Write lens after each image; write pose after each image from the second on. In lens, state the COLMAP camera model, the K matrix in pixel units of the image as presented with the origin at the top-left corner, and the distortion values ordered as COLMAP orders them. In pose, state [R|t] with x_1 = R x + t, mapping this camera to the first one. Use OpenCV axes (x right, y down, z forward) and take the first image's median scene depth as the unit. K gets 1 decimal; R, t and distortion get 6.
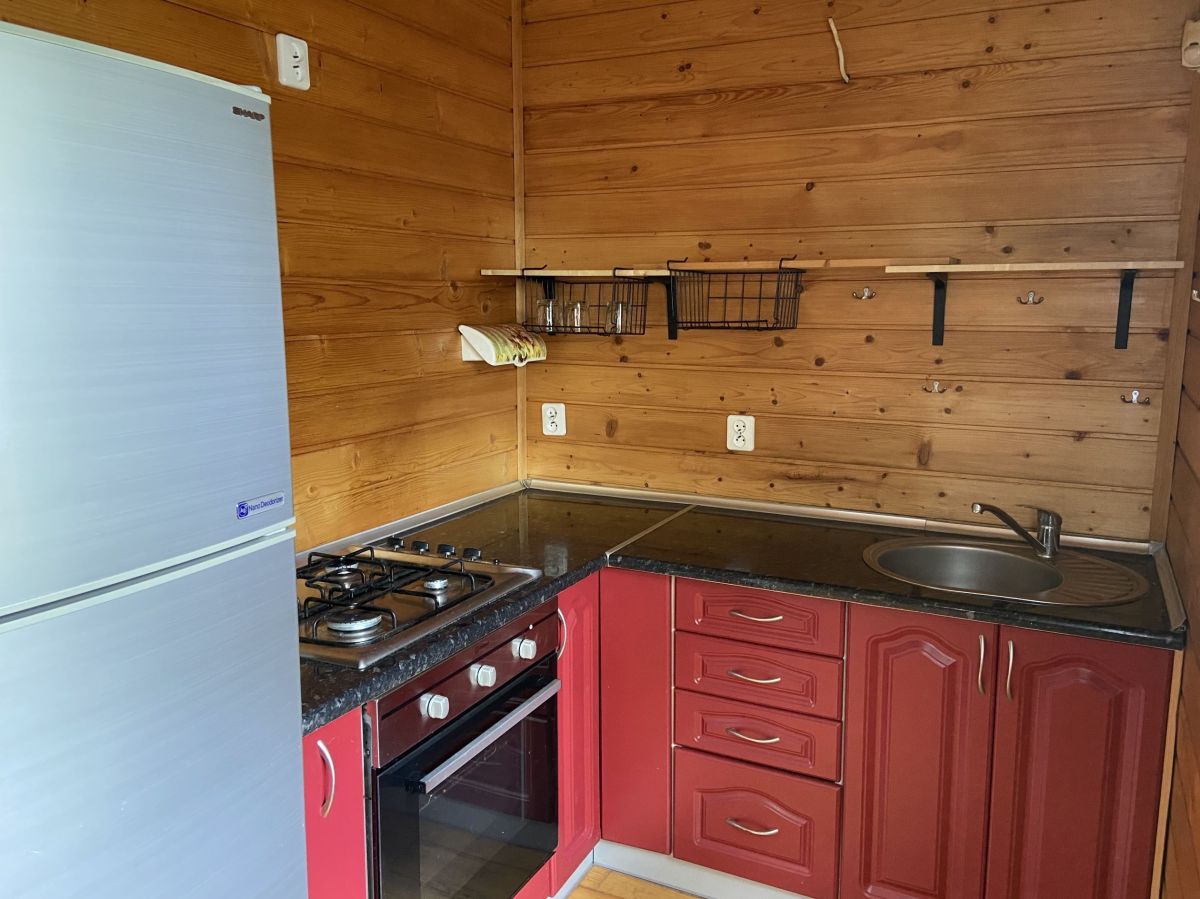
lens RADIAL K [[956.0, 0, 600.8], [0, 956.0, 446.0], [0, 0, 1]] dist [0.131375, -0.147617]
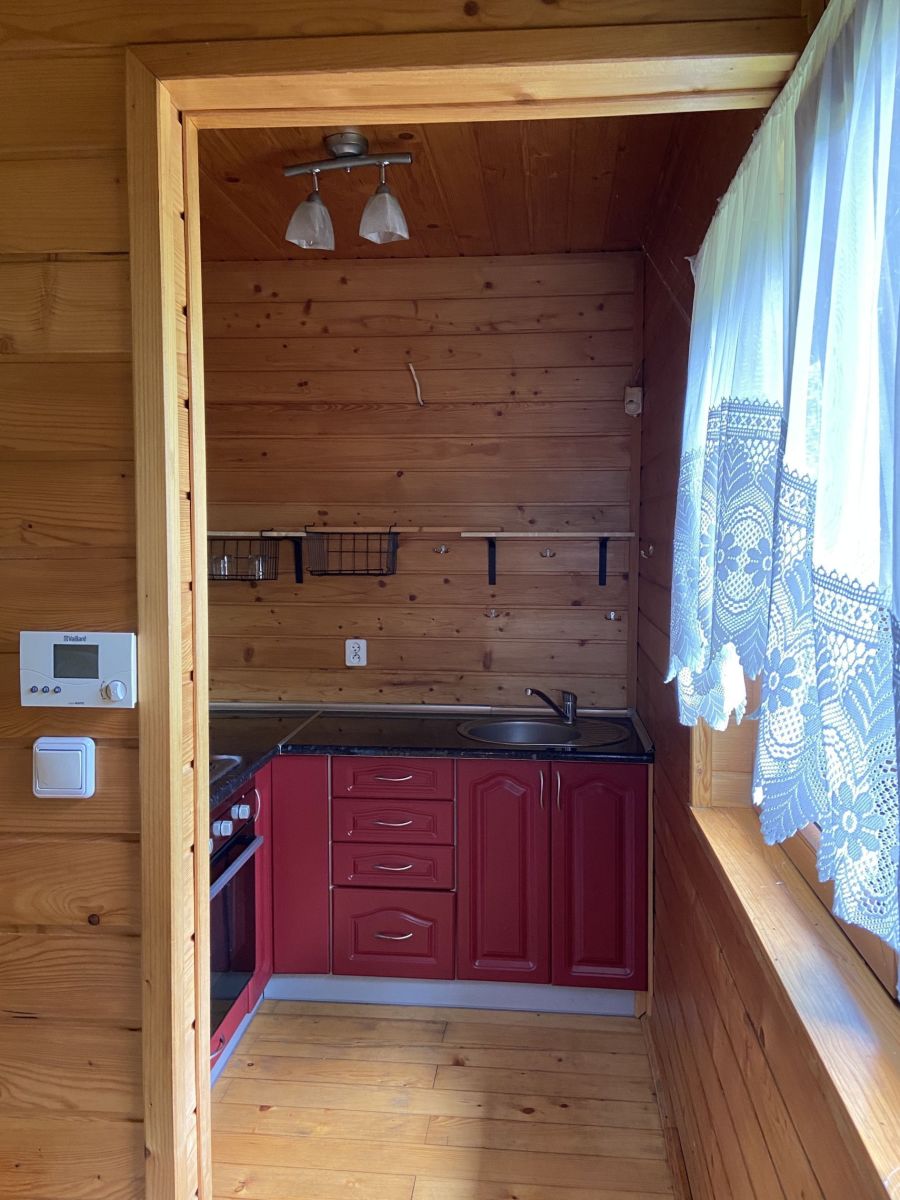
lens RADIAL K [[913.3, 0, 450.0], [0, 913.3, 600.0], [0, 0, 1]] dist [0.140252, -0.196644]
pose [[0.941774, -0.025884, 0.335249, -0.169314], [0.055368, 0.995360, -0.078689, 0.022760], [-0.331657, 0.092669, 0.938838, -0.259180]]
